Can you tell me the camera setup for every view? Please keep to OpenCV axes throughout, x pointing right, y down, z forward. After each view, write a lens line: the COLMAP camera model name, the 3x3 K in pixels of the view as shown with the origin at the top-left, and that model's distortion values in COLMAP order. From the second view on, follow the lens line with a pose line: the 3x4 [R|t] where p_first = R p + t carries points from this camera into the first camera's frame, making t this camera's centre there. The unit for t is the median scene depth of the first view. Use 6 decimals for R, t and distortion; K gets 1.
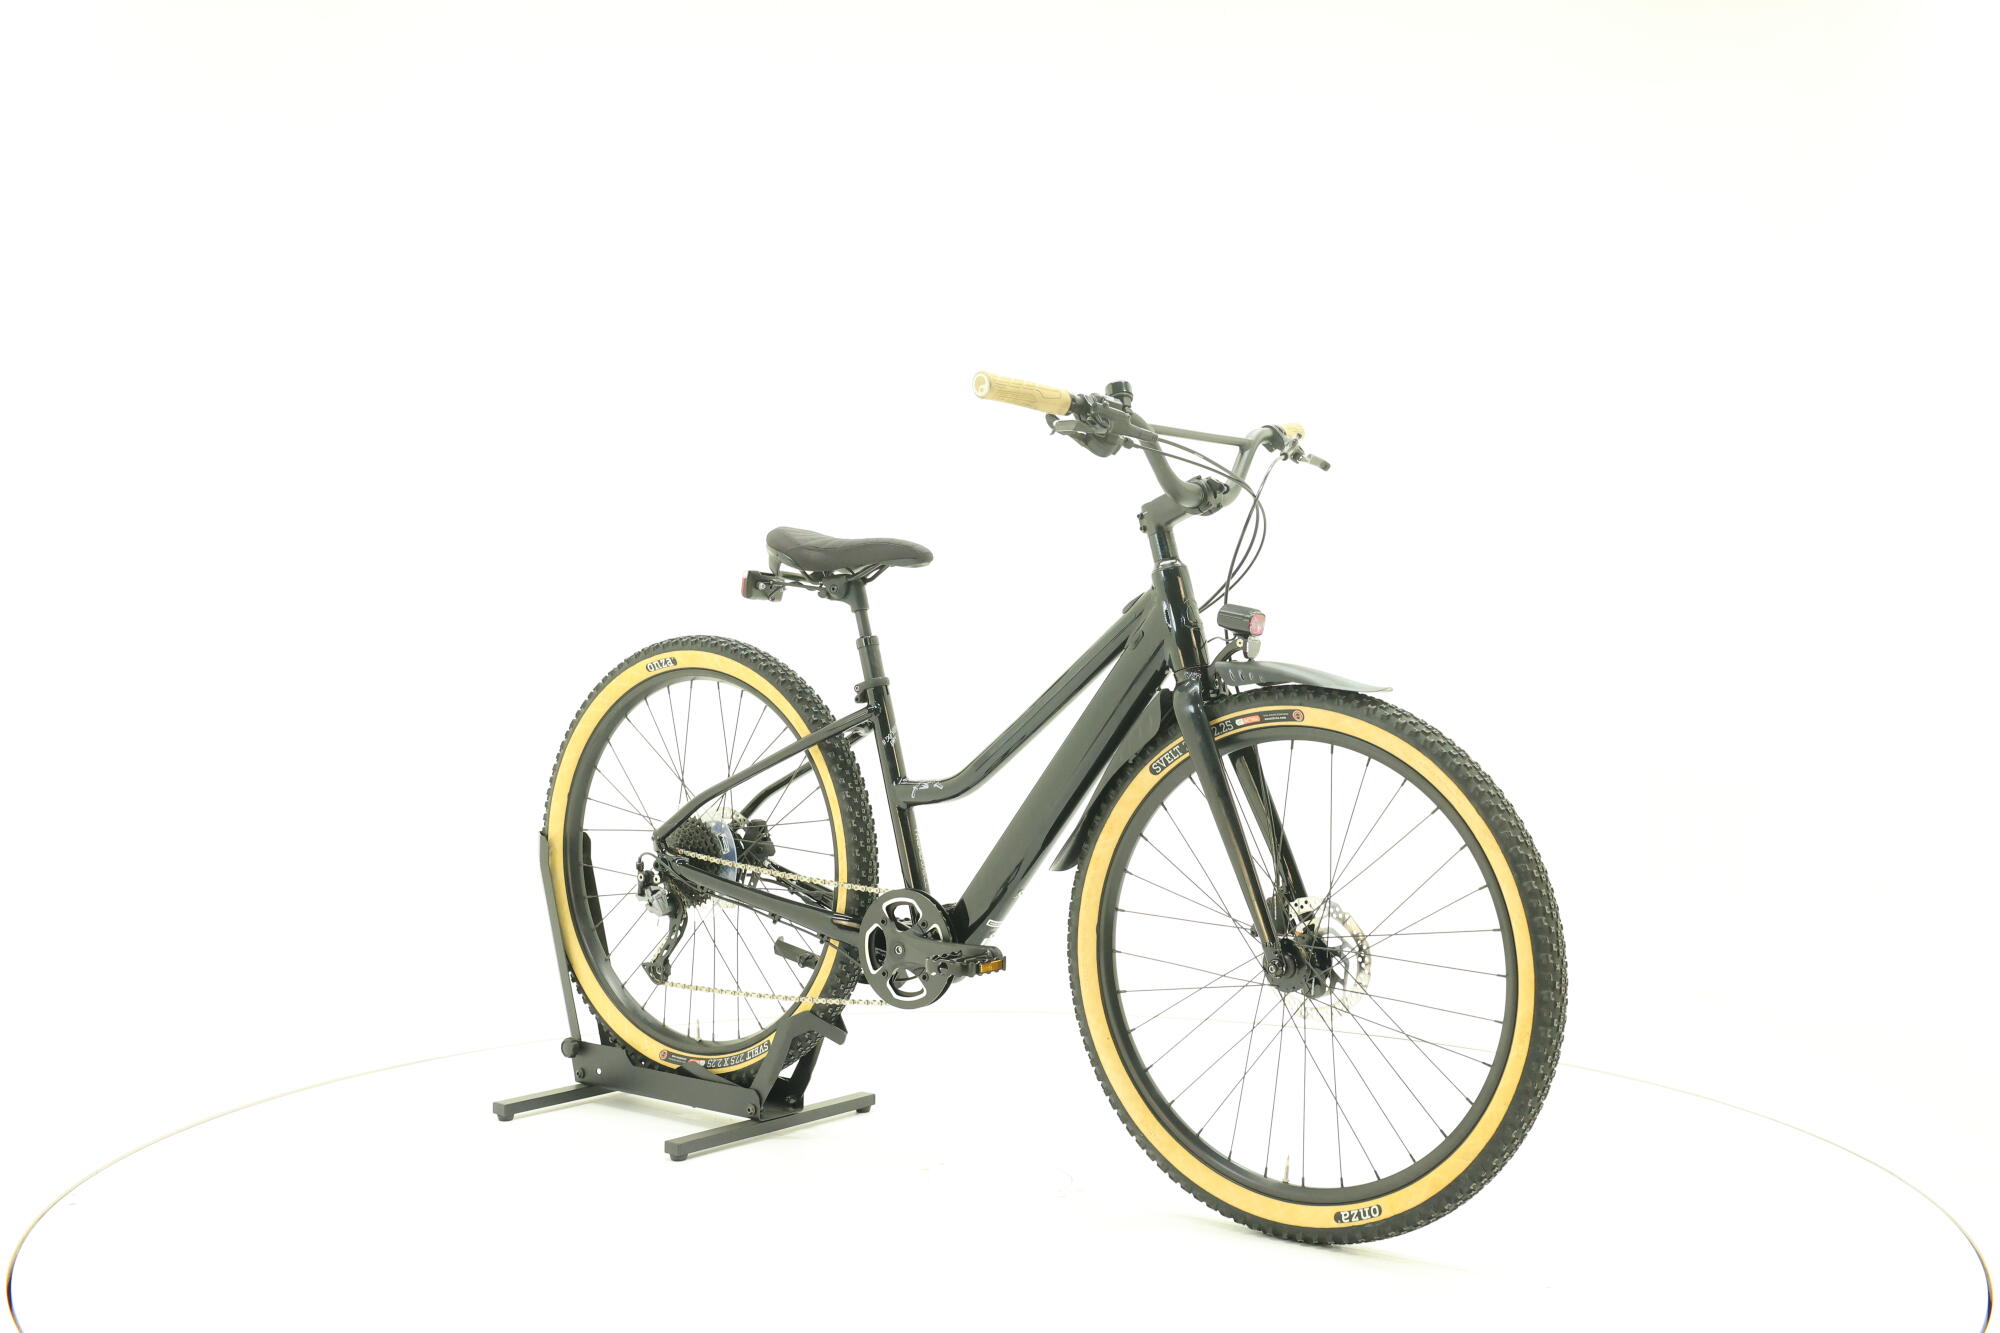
lens RADIAL K [[2138.7, 0, 999.3], [0, 2138.7, 667.0], [0, 0, 1]] dist [0.000882, -0.000044]
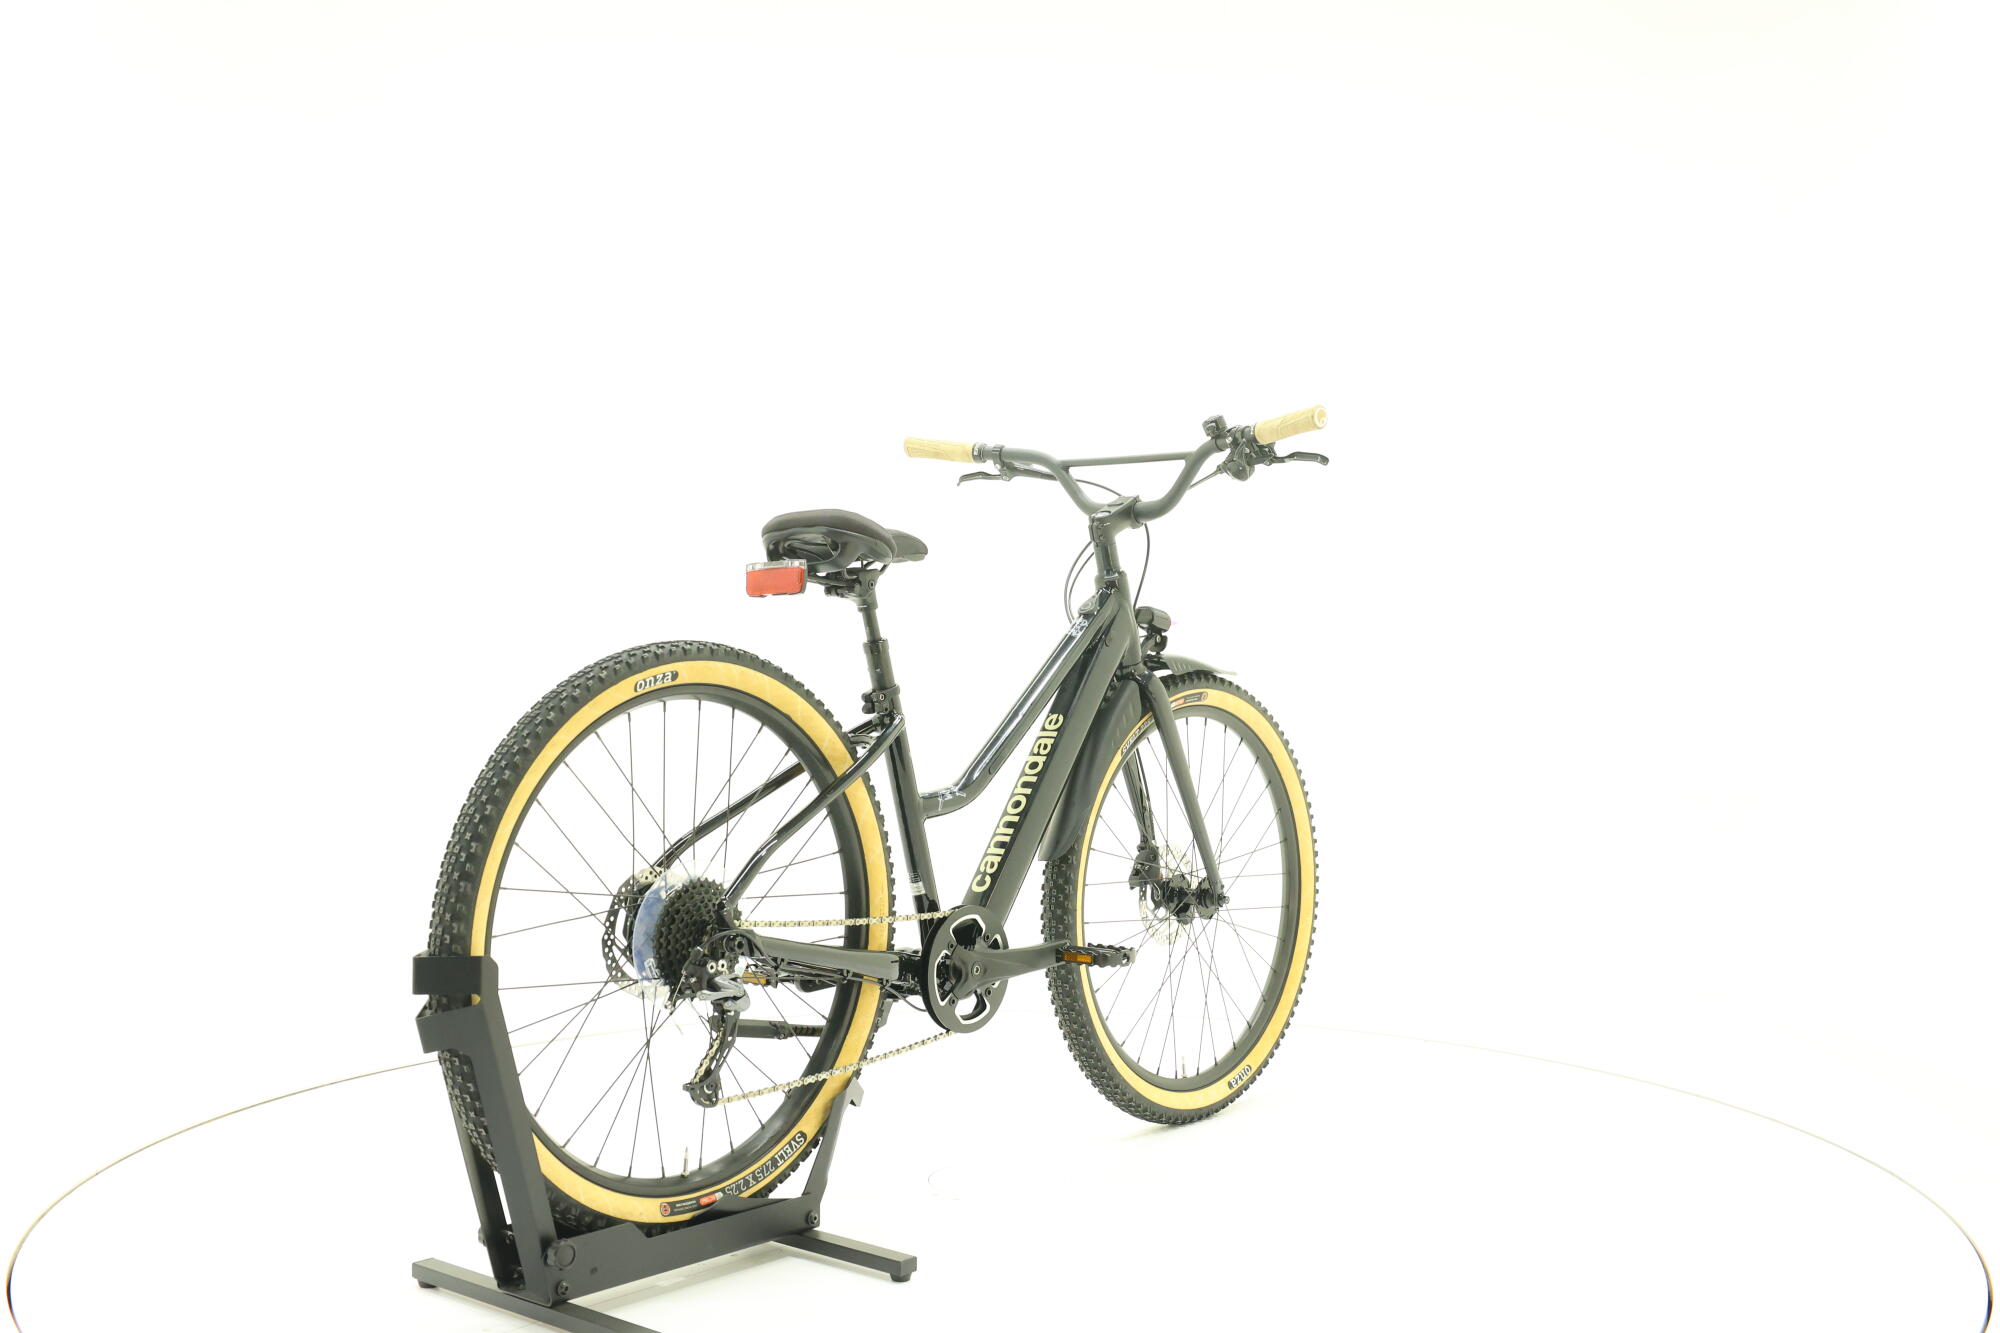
lens RADIAL K [[2138.7, 0, 999.3], [0, 2138.7, 667.0], [0, 0, 1]] dist [0.000882, -0.000044]
pose [[0.039145, -0.023396, 0.998960, -0.977021], [0.020885, 0.999527, 0.022591, -0.022059], [-0.999015, 0.019979, 0.039615, 0.941139]]
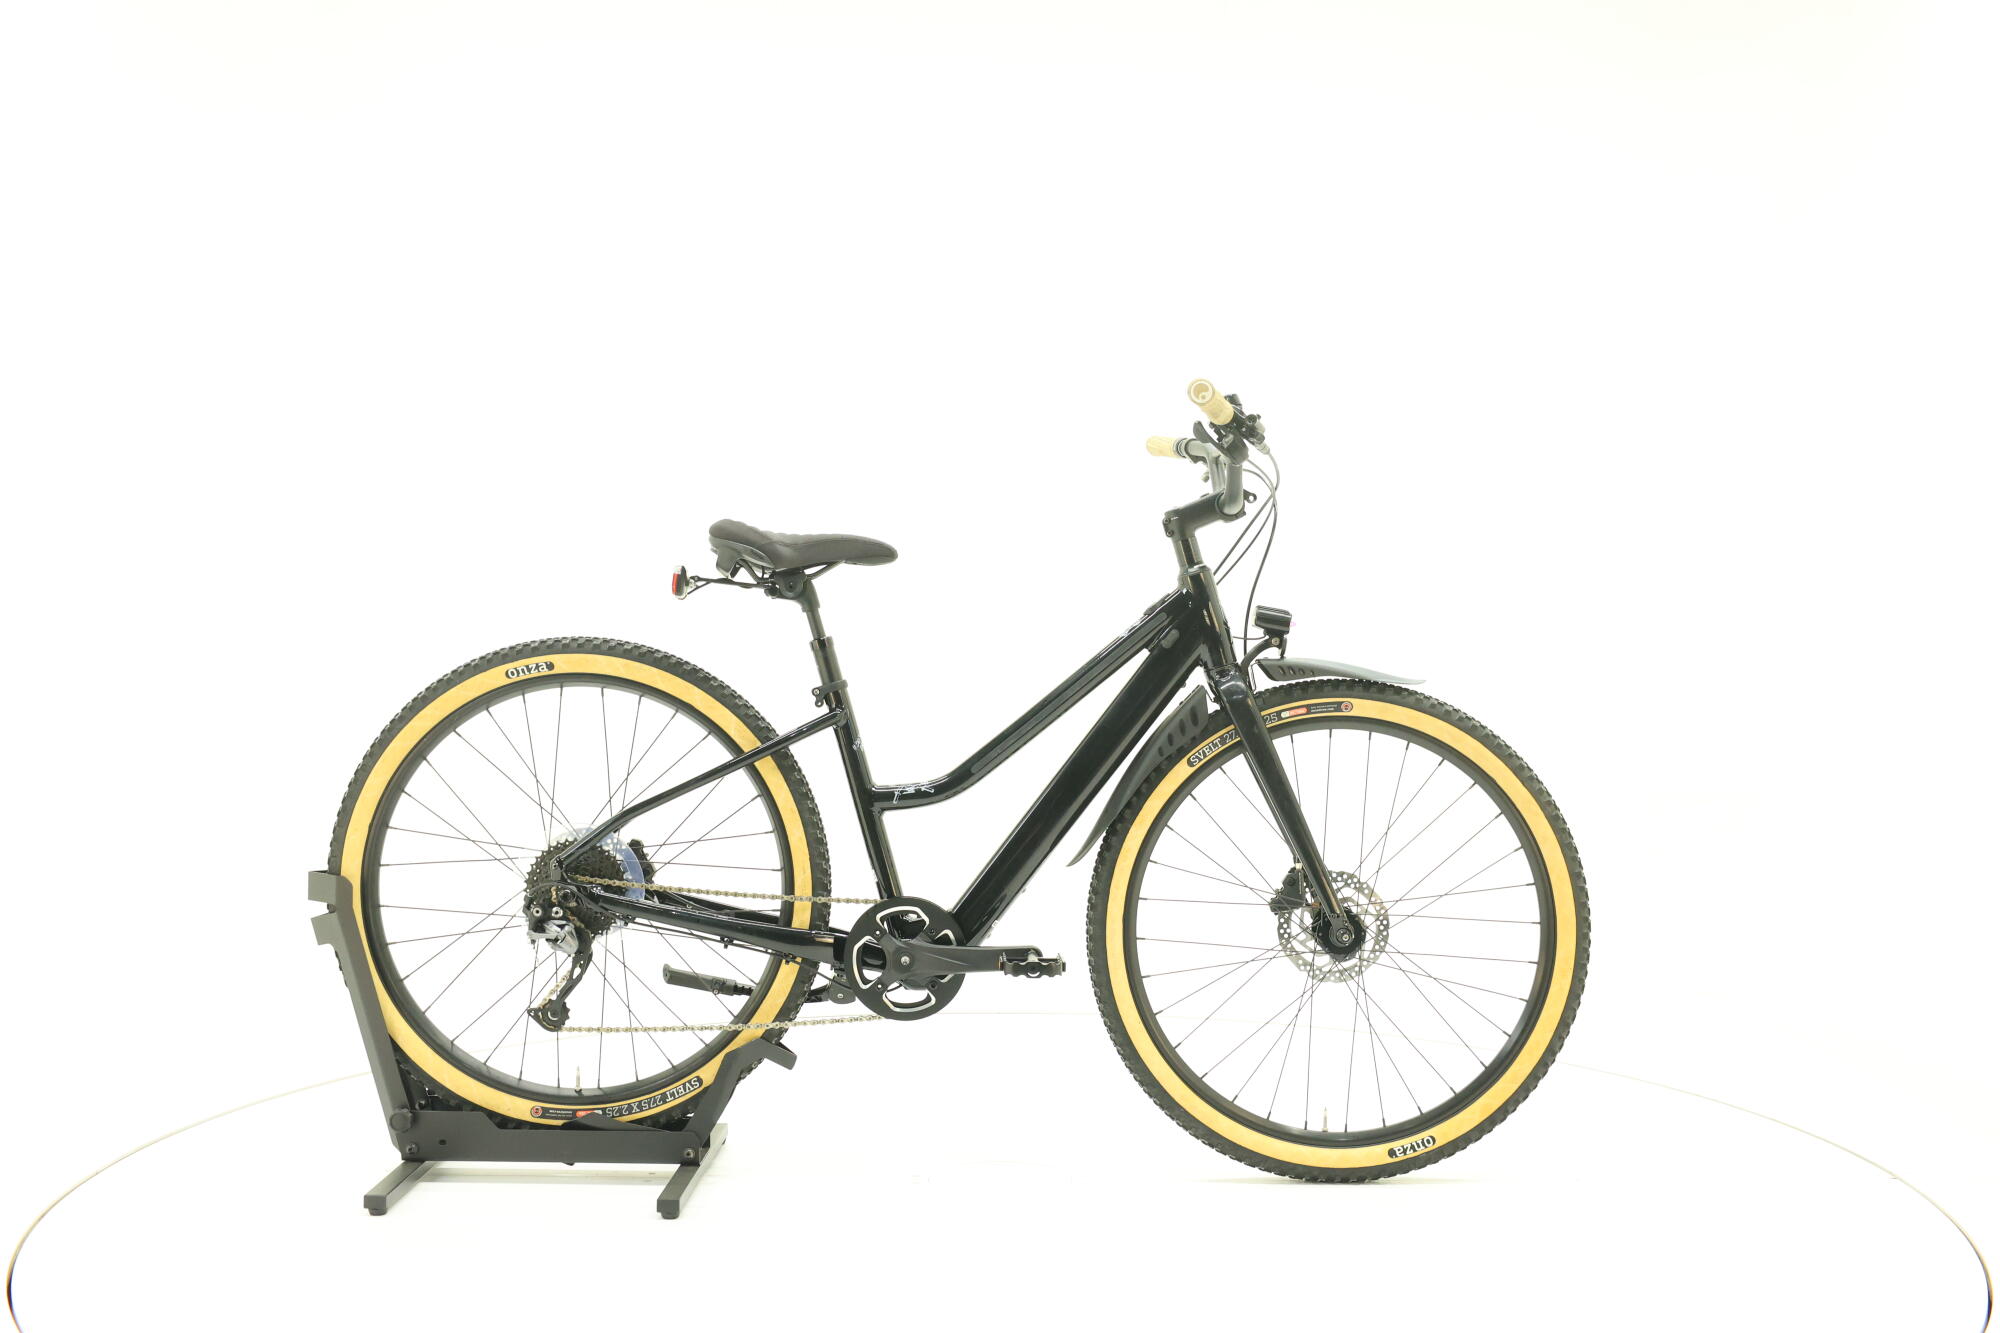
lens RADIAL K [[2138.7, 0, 999.3], [0, 2138.7, 667.0], [0, 0, 1]] dist [0.000882, -0.000044]
pose [[0.799222, -0.011165, 0.600932, -0.588377], [0.012157, 0.999923, 0.002410, -0.002344], [-0.600913, 0.005379, 0.799297, 0.196563]]
